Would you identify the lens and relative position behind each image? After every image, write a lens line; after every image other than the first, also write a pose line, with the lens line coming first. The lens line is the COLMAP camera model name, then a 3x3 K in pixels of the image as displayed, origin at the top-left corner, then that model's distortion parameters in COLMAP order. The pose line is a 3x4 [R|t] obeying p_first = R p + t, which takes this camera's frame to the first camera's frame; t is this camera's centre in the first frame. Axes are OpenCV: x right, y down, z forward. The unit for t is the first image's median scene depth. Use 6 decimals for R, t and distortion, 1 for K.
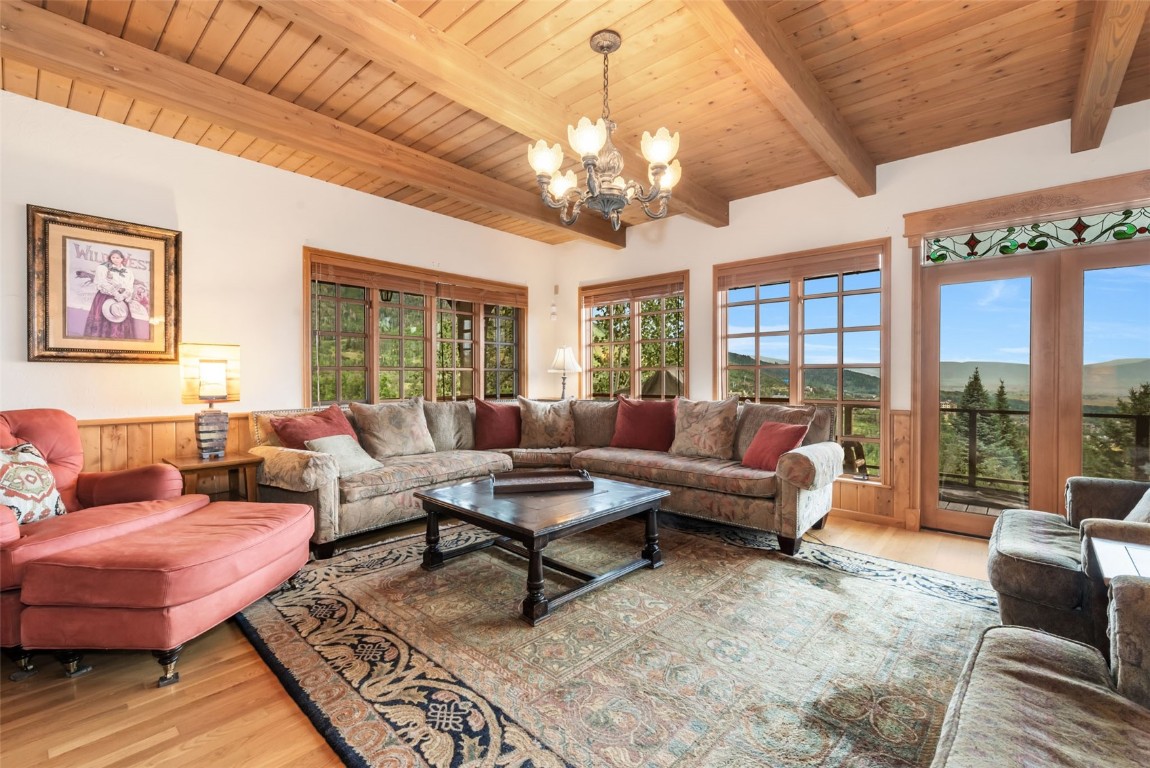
lens RADIAL K [[496.8, 0, 577.8], [0, 496.8, 381.2], [0, 0, 1]] dist [0.002210, 0.000579]
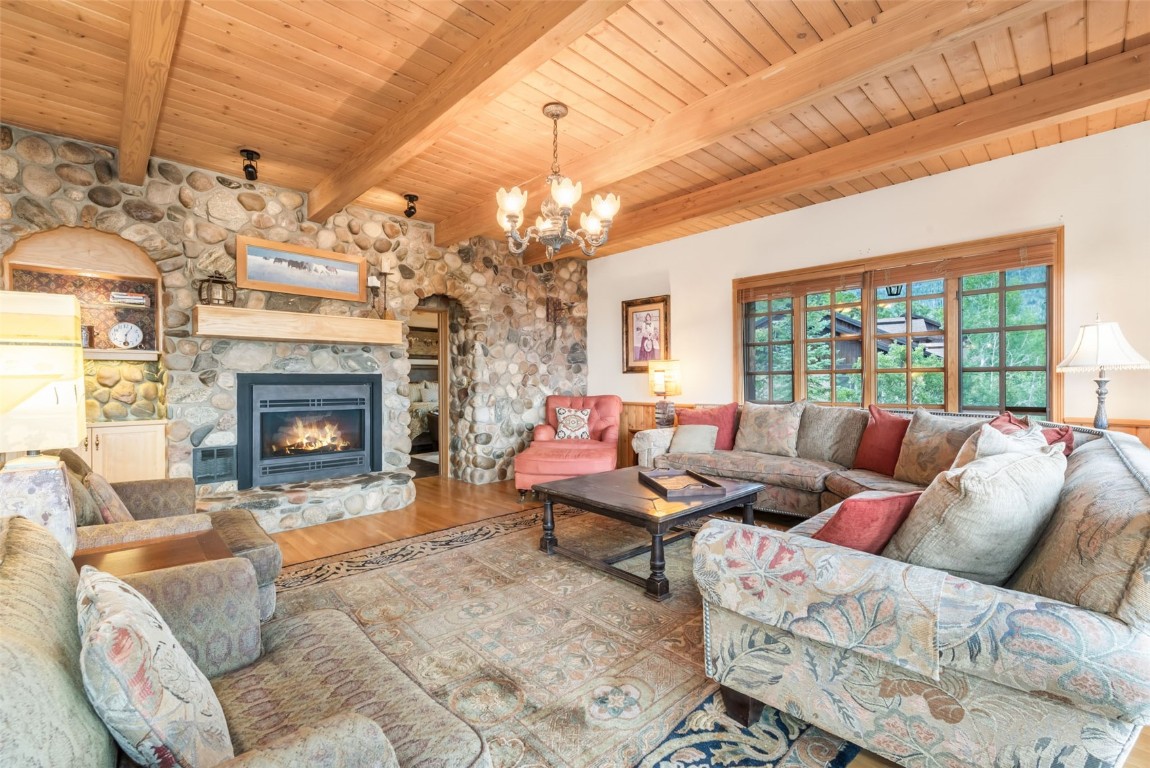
lens RADIAL K [[496.8, 0, 577.8], [0, 496.8, 385.2], [0, 0, 1]] dist [0.002210, 0.000579]
pose [[-0.078152, 0.014085, -0.996842, 0.974528], [-0.000716, 0.999899, 0.014185, -0.016256], [0.996941, 0.001823, -0.078135, 0.873530]]
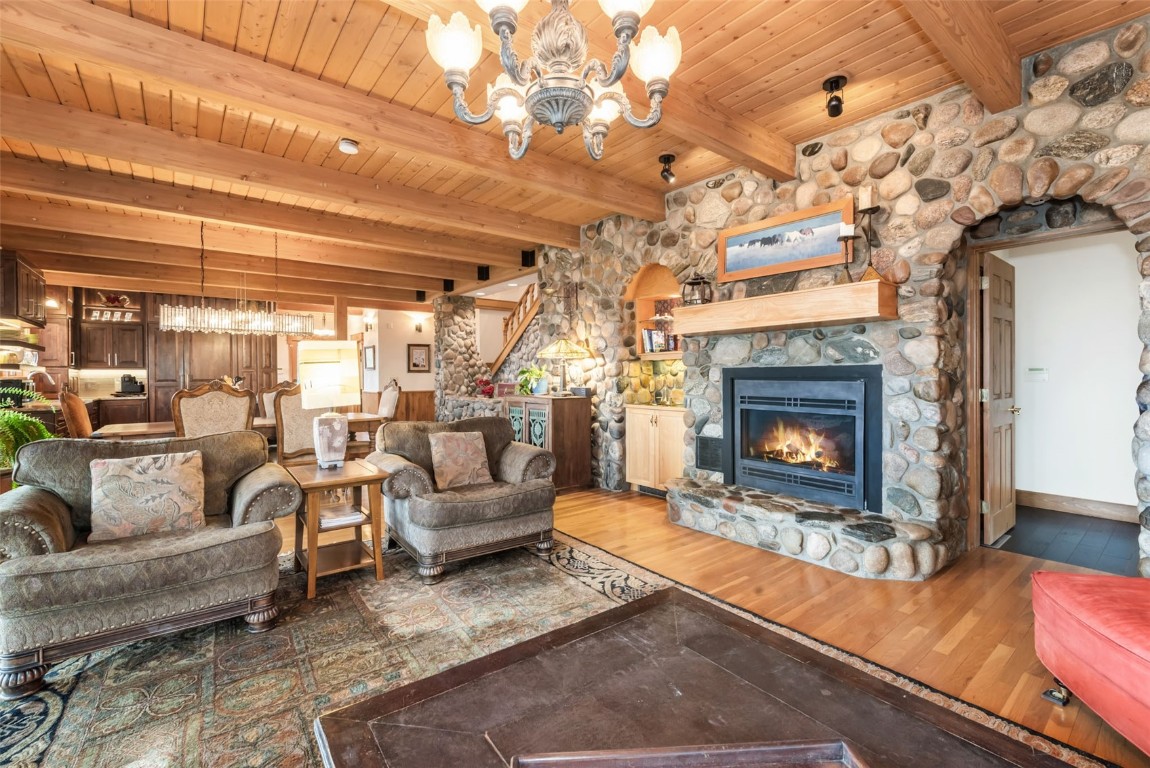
lens RADIAL K [[496.8, 0, 571.5], [0, 496.8, 378.4], [0, 0, 1]] dist [0.002210, 0.000579]
pose [[-0.983562, 0.007149, 0.180427, -0.047578], [0.008739, 0.999930, 0.008021, -0.014872], [-0.180357, 0.009466, -0.983556, 1.230743]]
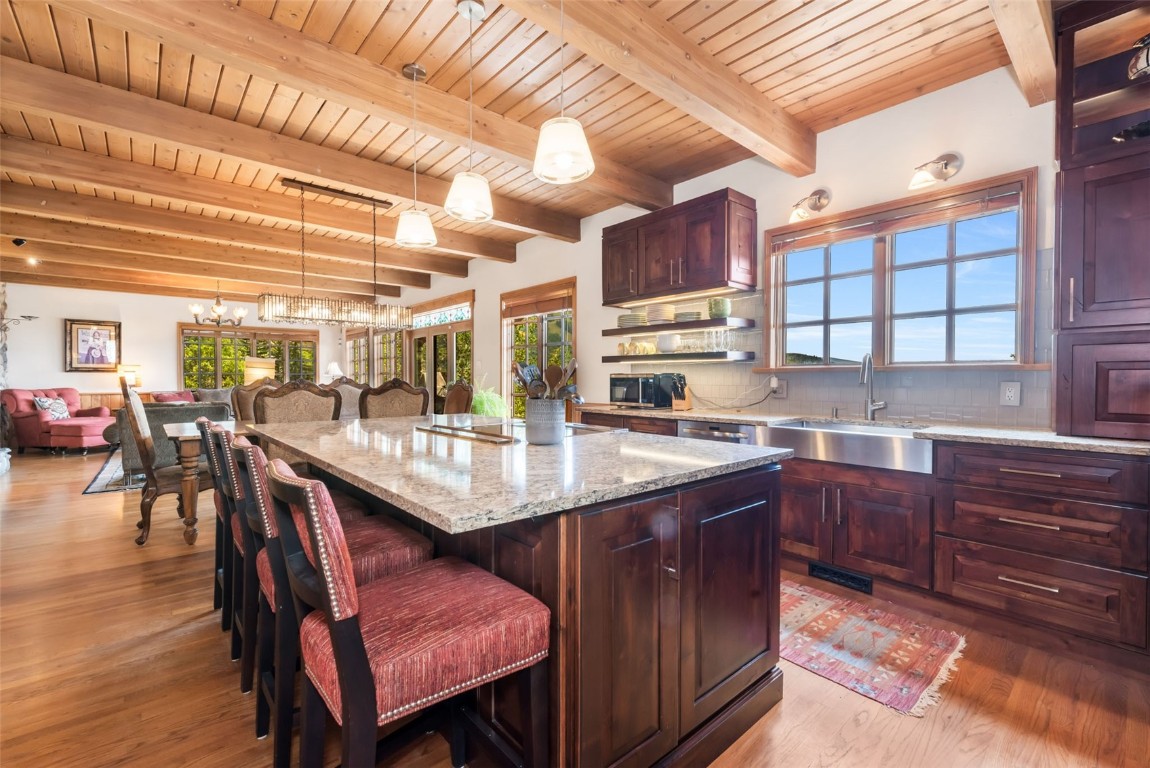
lens RADIAL K [[496.8, 0, 591.6], [0, 496.8, 376.4], [0, 0, 1]] dist [0.002210, 0.000579]
pose [[0.993050, -0.005607, -0.117556, 2.087118], [0.006830, 0.999927, 0.010004, -0.021659], [0.117491, -0.010737, 0.993016, -1.396120]]
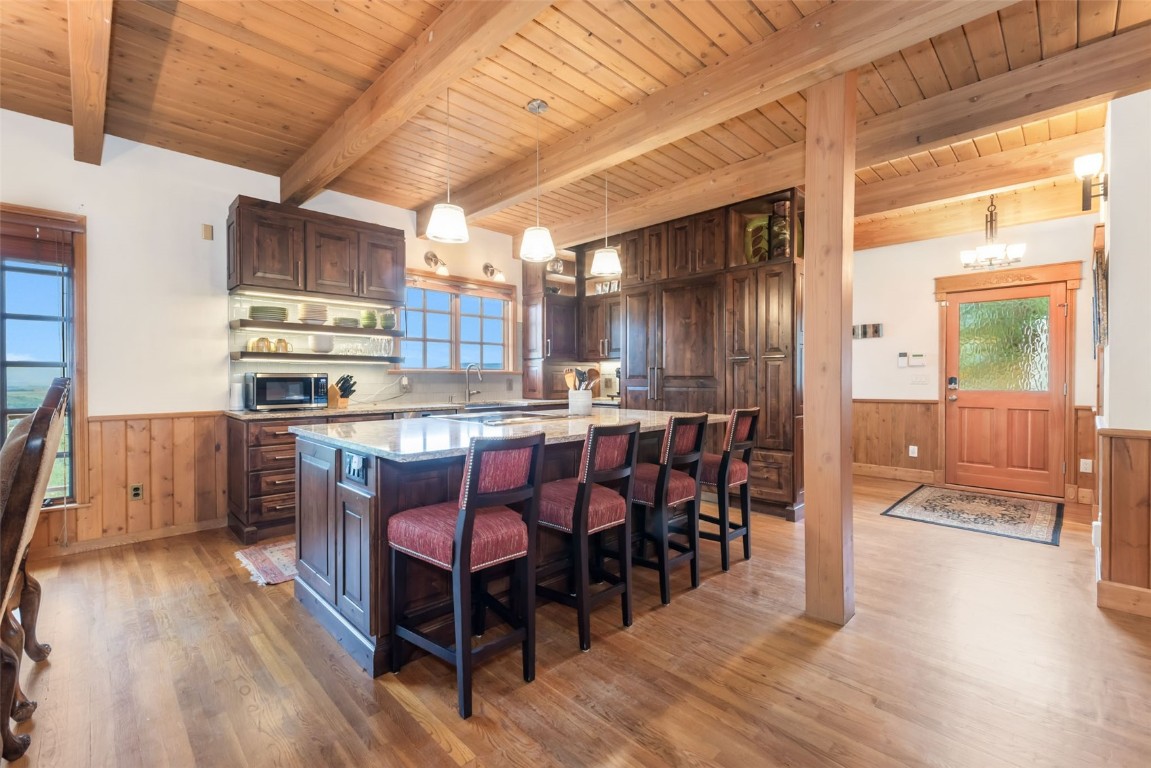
lens RADIAL K [[497.2, 0, 569.0], [0, 497.2, 380.5], [0, 0, 1]] dist [0.002210, 0.000579]
pose [[0.067973, -0.006126, 0.997668, 0.850057], [0.004298, 0.999974, 0.005847, -0.000906], [-0.997678, 0.003890, 0.067998, -0.829018]]
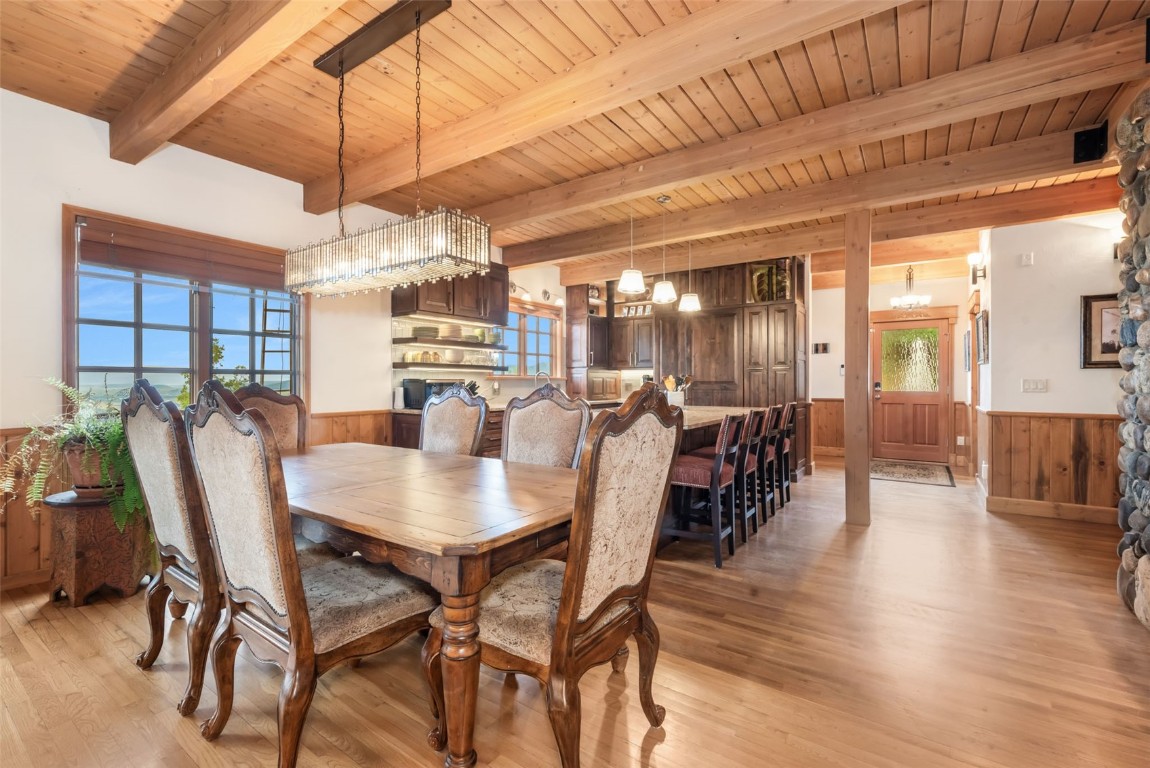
lens RADIAL K [[496.8, 0, 568.2], [0, 496.8, 381.5], [0, 0, 1]] dist [0.002210, 0.000579]
pose [[-0.117748, 0.002288, 0.993041, 0.427487], [0.004647, 0.999988, -0.001753, -0.003457], [-0.993033, 0.004408, -0.117757, -0.259539]]
